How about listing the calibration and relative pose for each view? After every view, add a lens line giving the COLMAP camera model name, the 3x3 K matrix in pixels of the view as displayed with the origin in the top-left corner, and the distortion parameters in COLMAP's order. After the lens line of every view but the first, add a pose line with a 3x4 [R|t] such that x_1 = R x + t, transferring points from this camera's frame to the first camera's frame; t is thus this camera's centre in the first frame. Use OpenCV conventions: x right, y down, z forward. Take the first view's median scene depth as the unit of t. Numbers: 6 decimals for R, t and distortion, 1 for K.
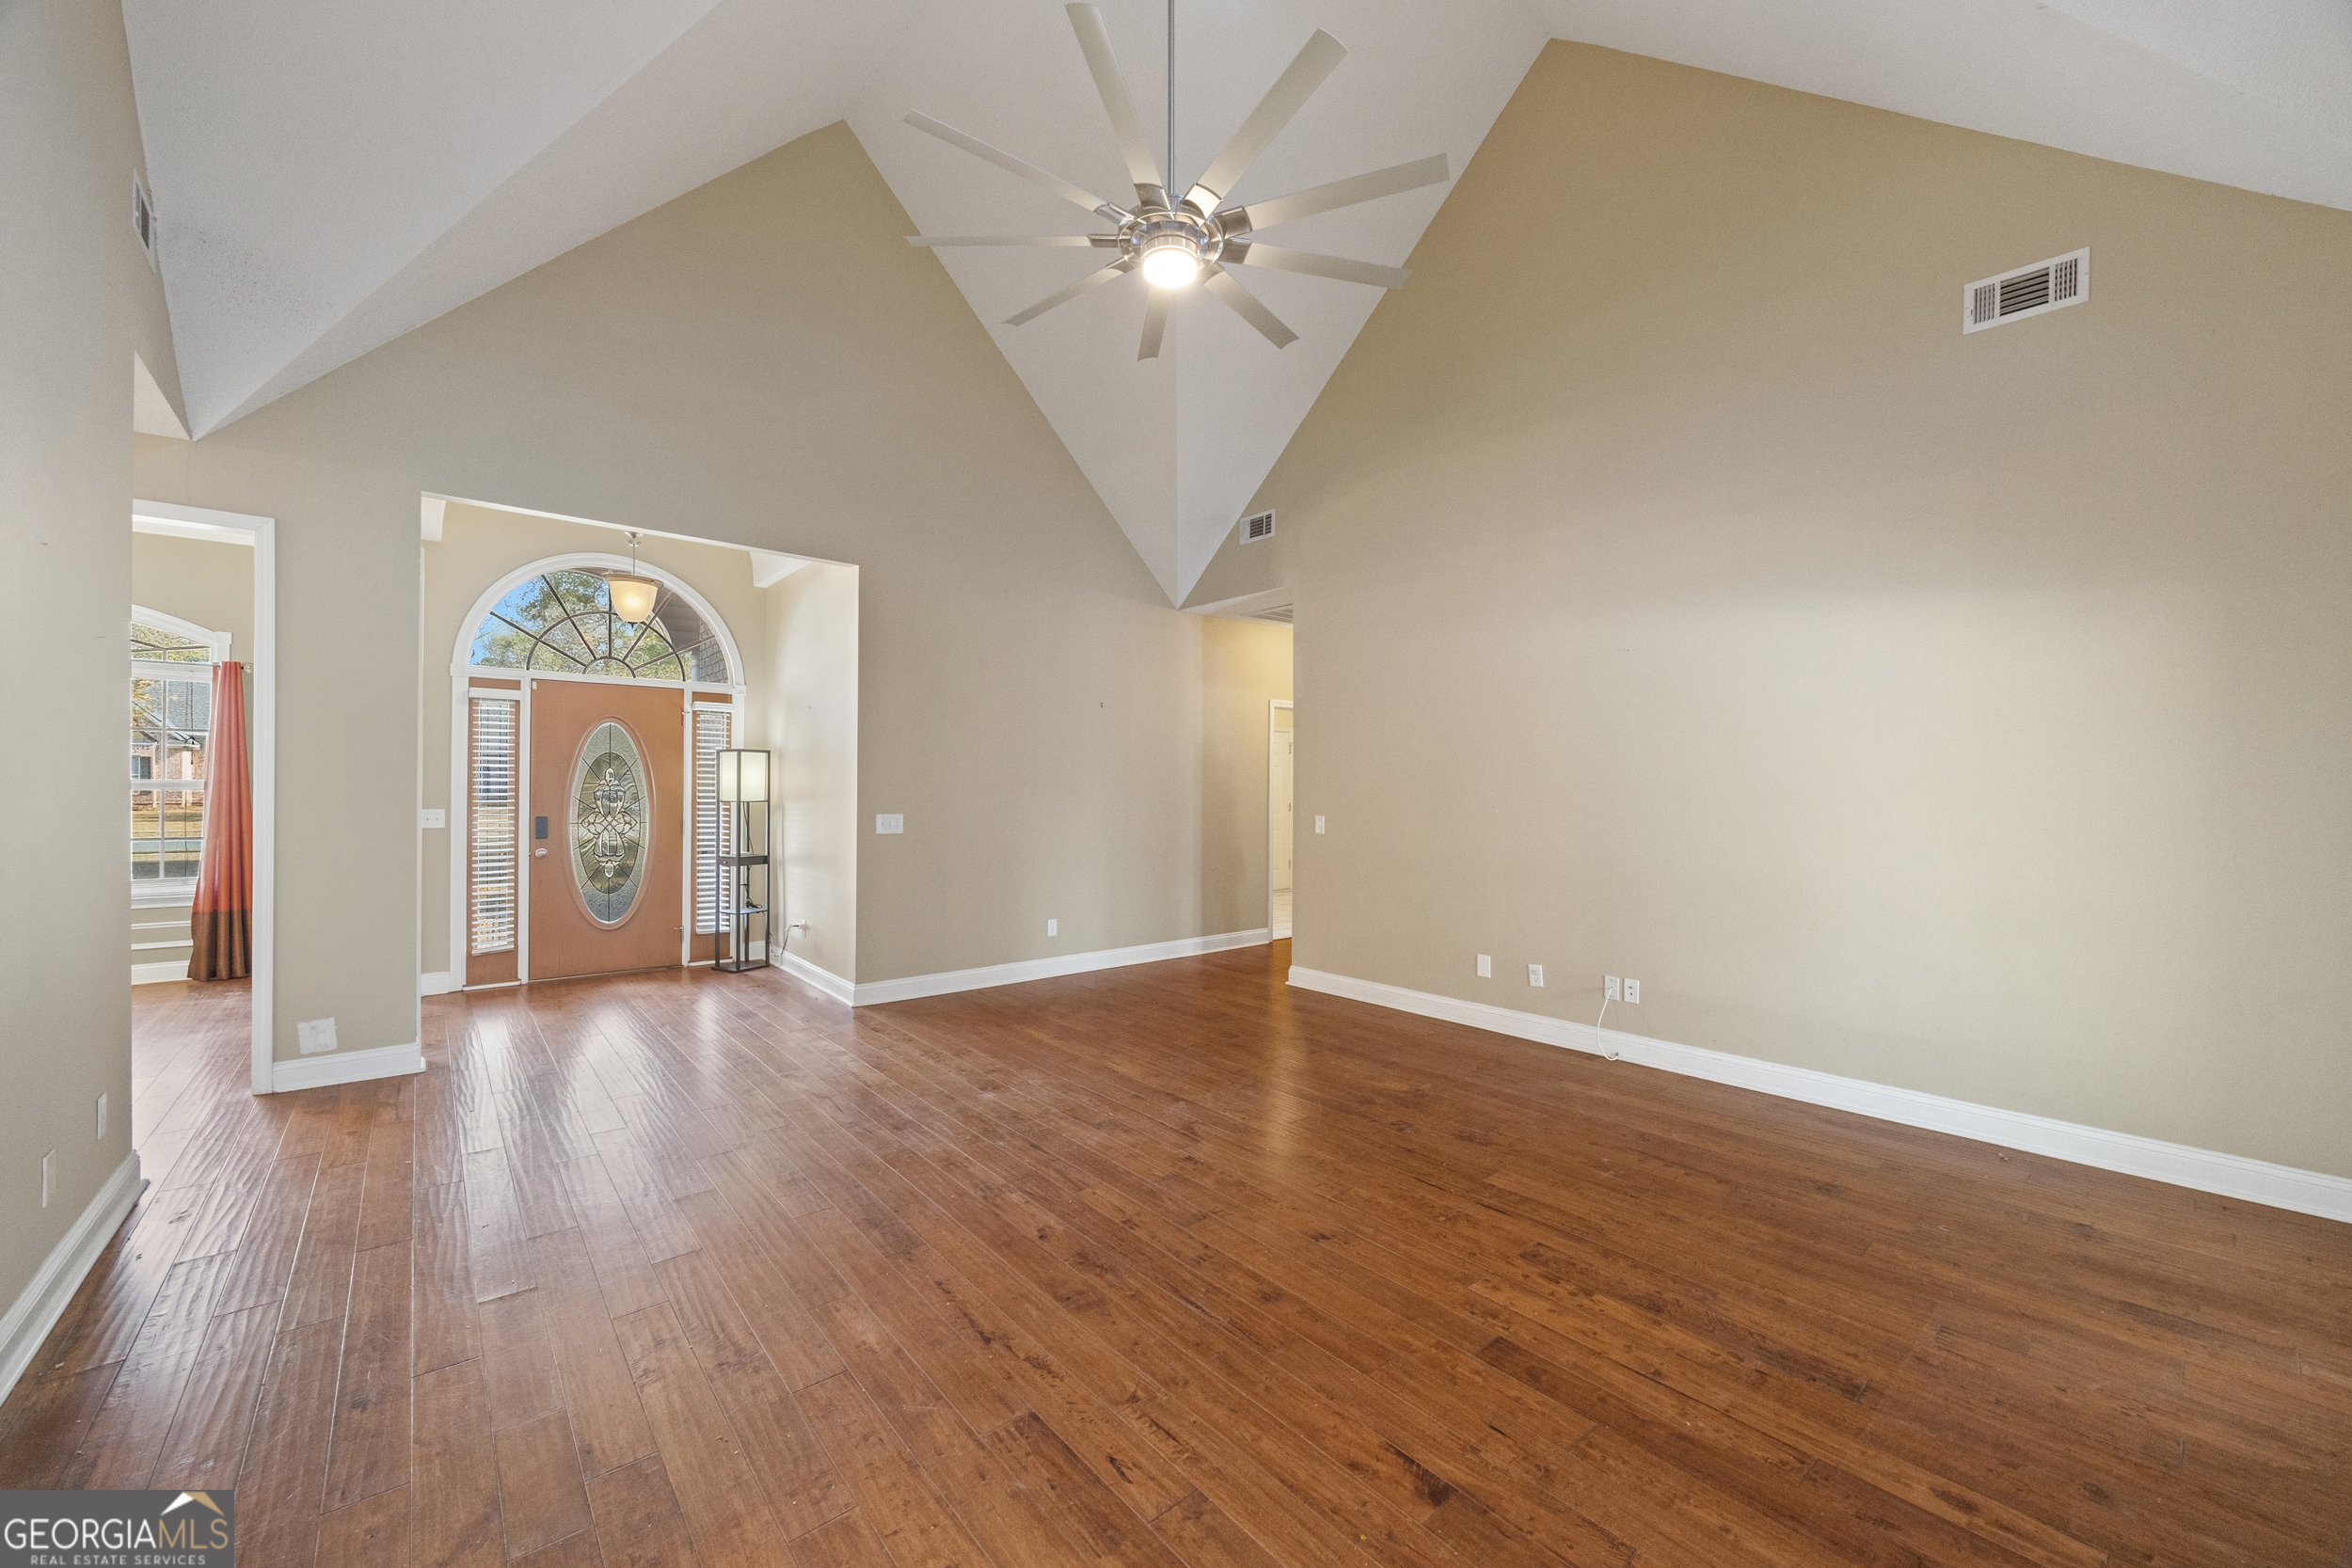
lens RADIAL K [[916.4, 0, 1169.9], [0, 916.4, 791.1], [0, 0, 1]] dist [-0.005312, -0.000011]
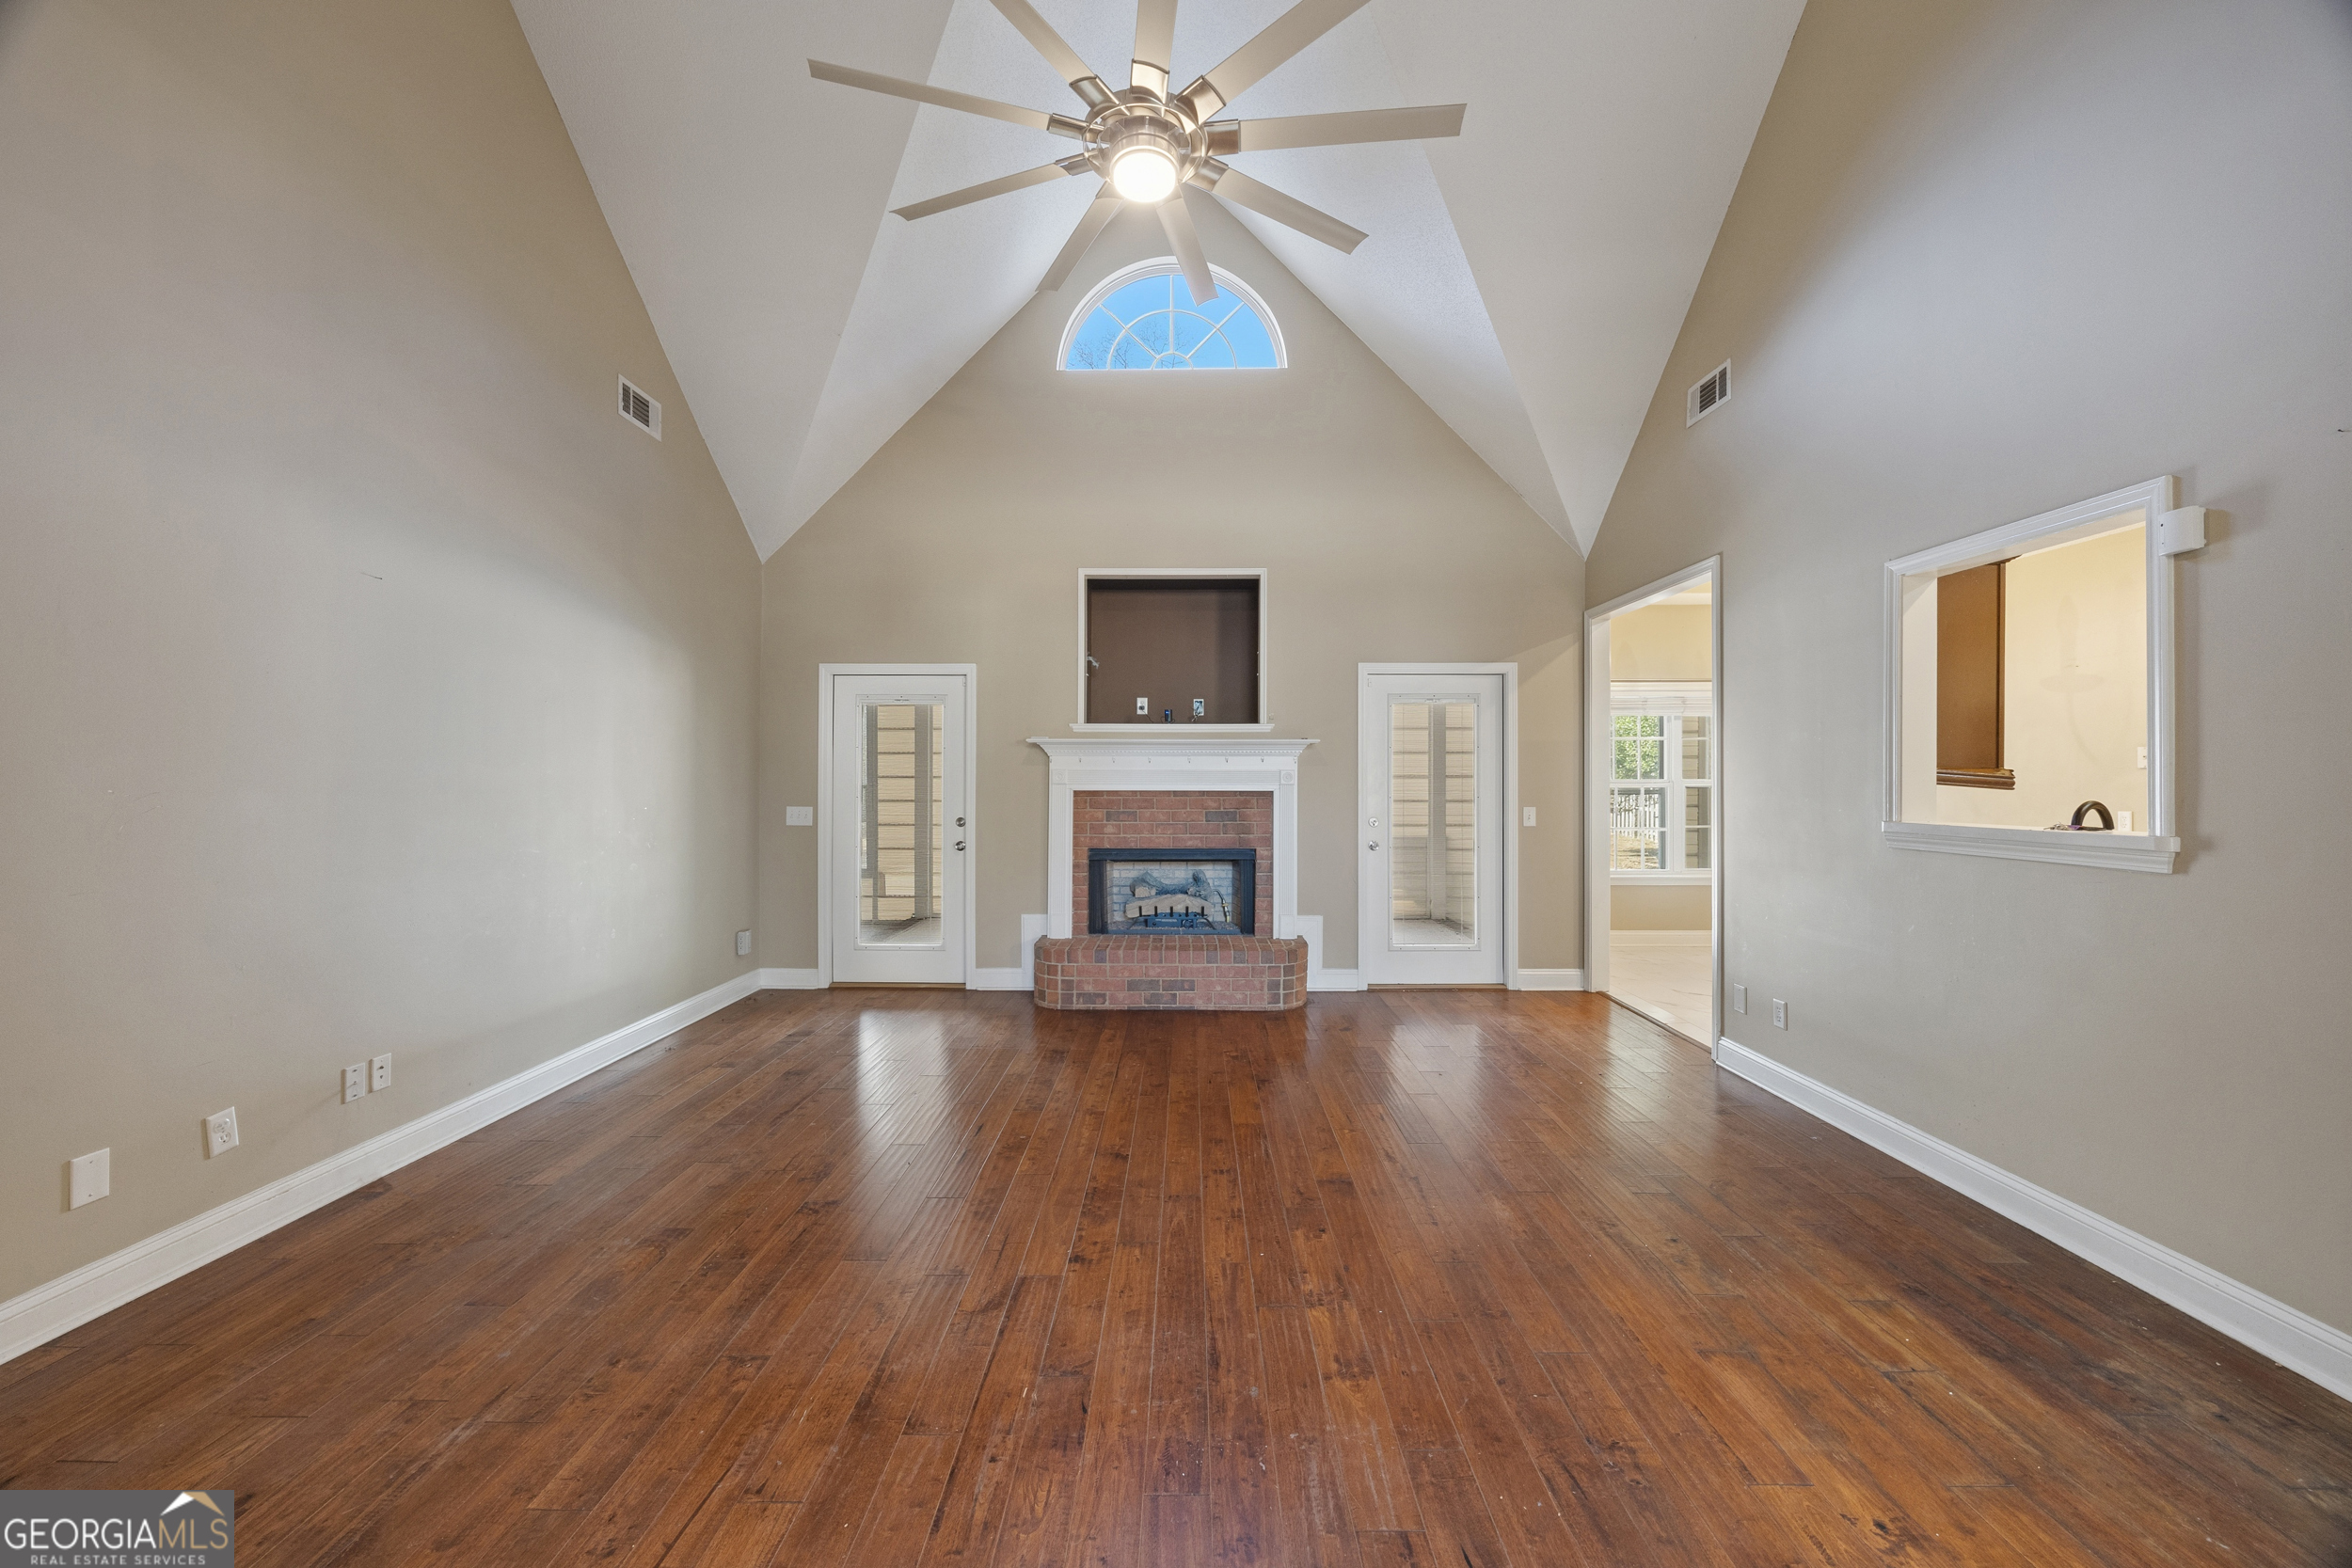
lens RADIAL K [[916.4, 0, 1187.8], [0, 916.4, 772.4], [0, 0, 1]] dist [-0.005312, -0.000011]
pose [[-0.778630, 0.000938, 0.627483, -0.515121], [-0.002016, 0.999990, -0.003997, -0.008400], [-0.627481, -0.004377, -0.778620, 1.475570]]
